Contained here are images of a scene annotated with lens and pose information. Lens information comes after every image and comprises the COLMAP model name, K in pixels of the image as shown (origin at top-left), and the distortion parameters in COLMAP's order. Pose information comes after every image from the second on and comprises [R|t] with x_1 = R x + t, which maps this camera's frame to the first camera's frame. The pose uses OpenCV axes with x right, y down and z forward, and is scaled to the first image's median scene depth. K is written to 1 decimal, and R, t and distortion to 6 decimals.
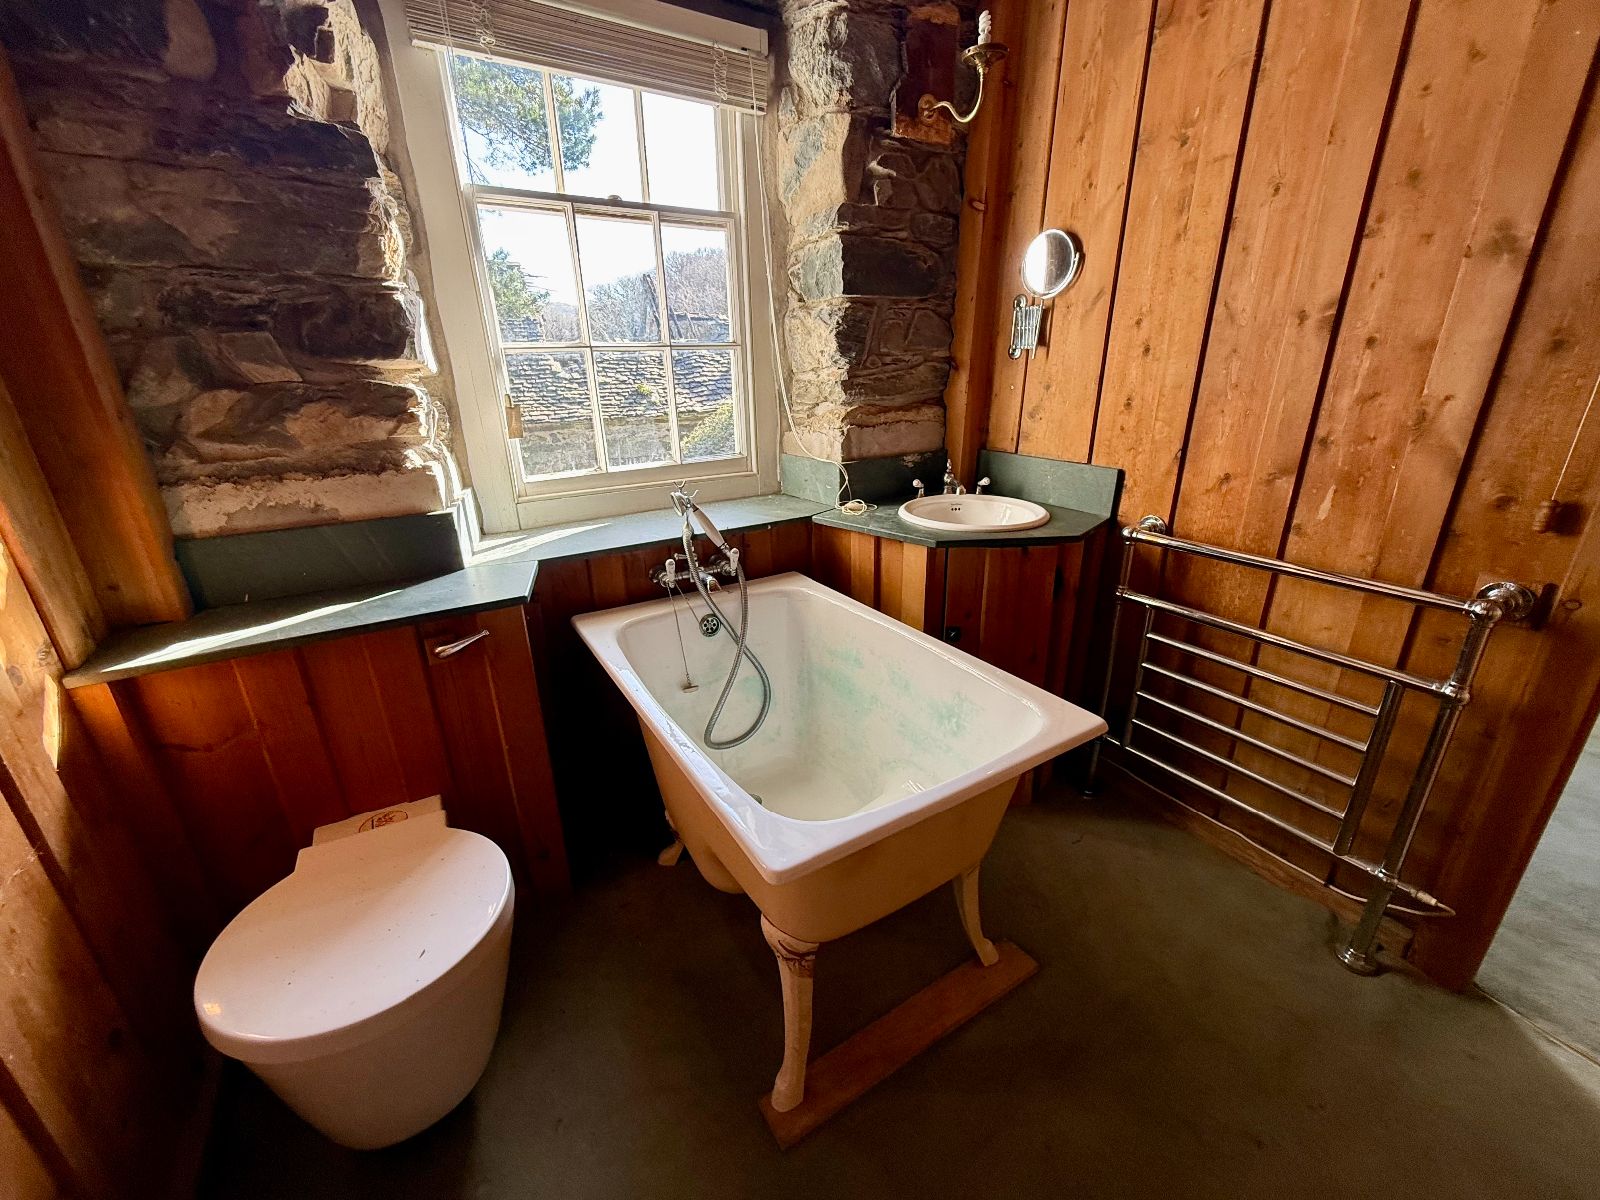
lens RADIAL K [[637.4, 0, 800.8], [0, 637.4, 601.2], [0, 0, 1]] dist [-0.002746, 0.001248]
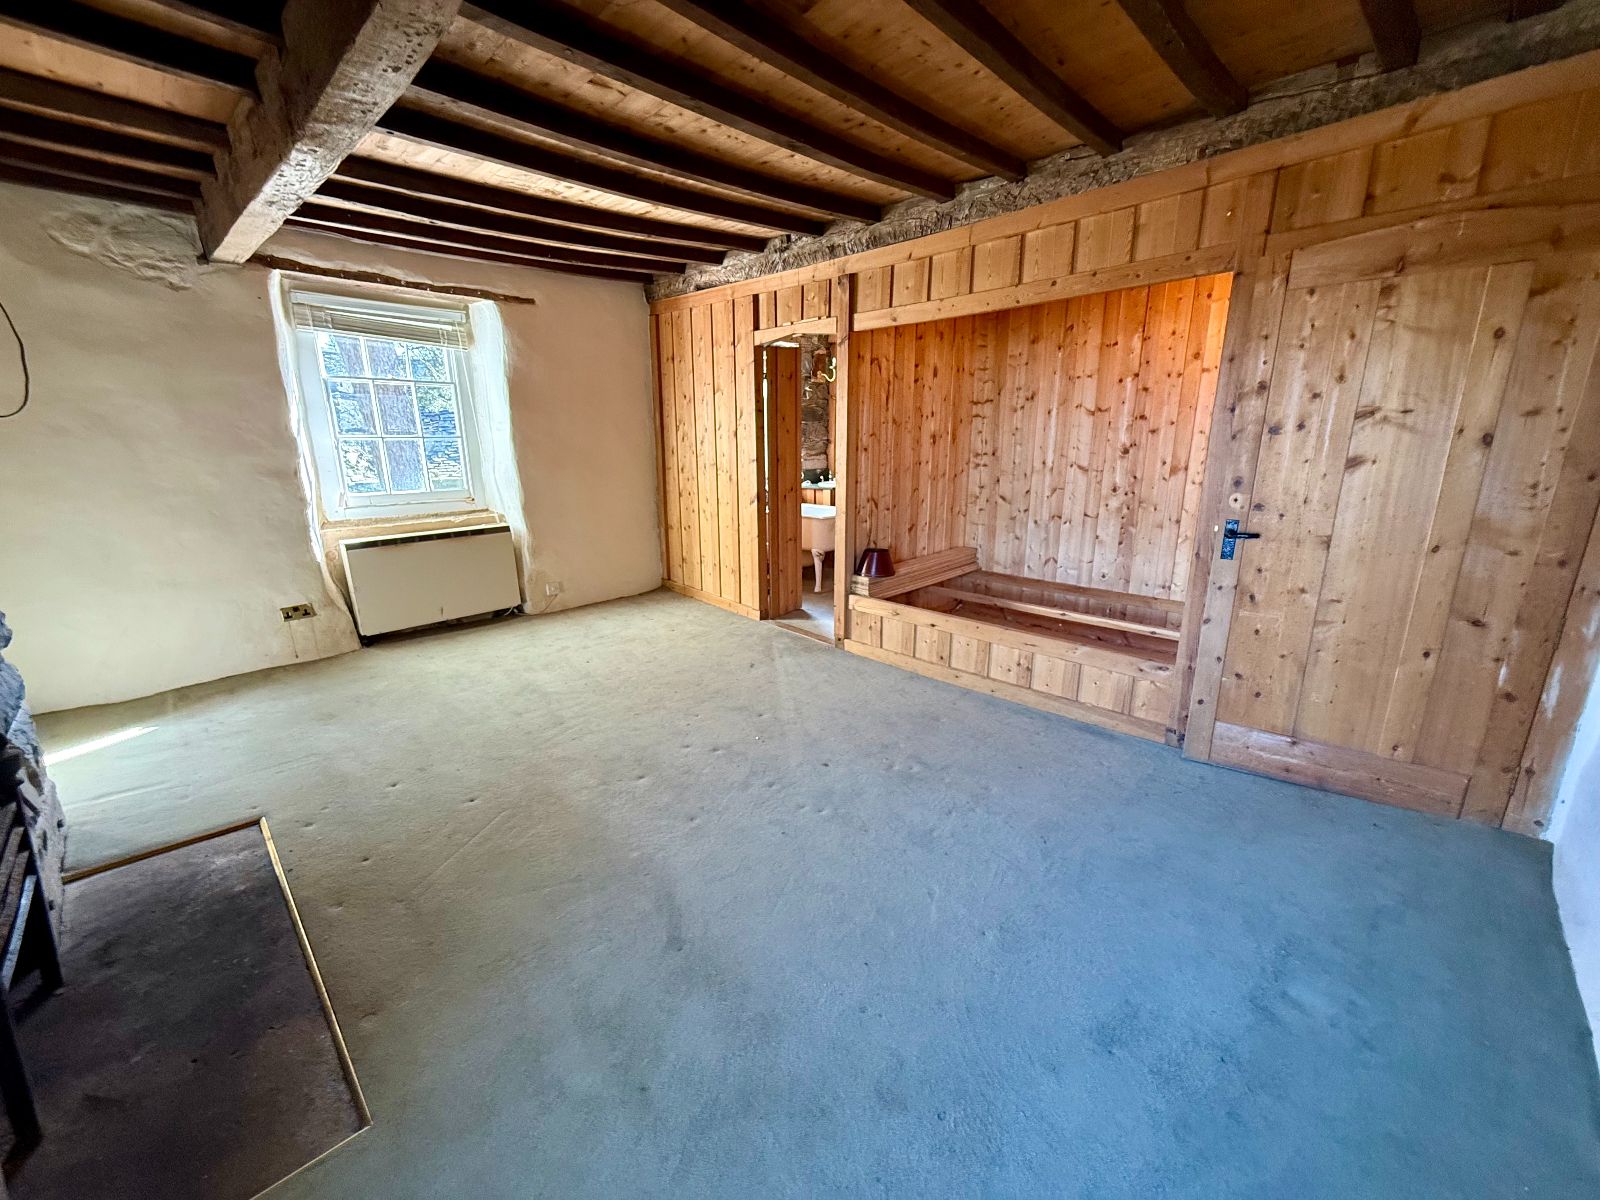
lens RADIAL K [[637.4, 0, 797.5], [0, 637.4, 594.2], [0, 0, 1]] dist [-0.002746, 0.001248]
pose [[0.971262, -0.053617, 0.231897, -0.704463], [0.078952, 0.991710, -0.101382, 0.706101], [-0.224539, 0.116778, 0.967443, -1.985945]]
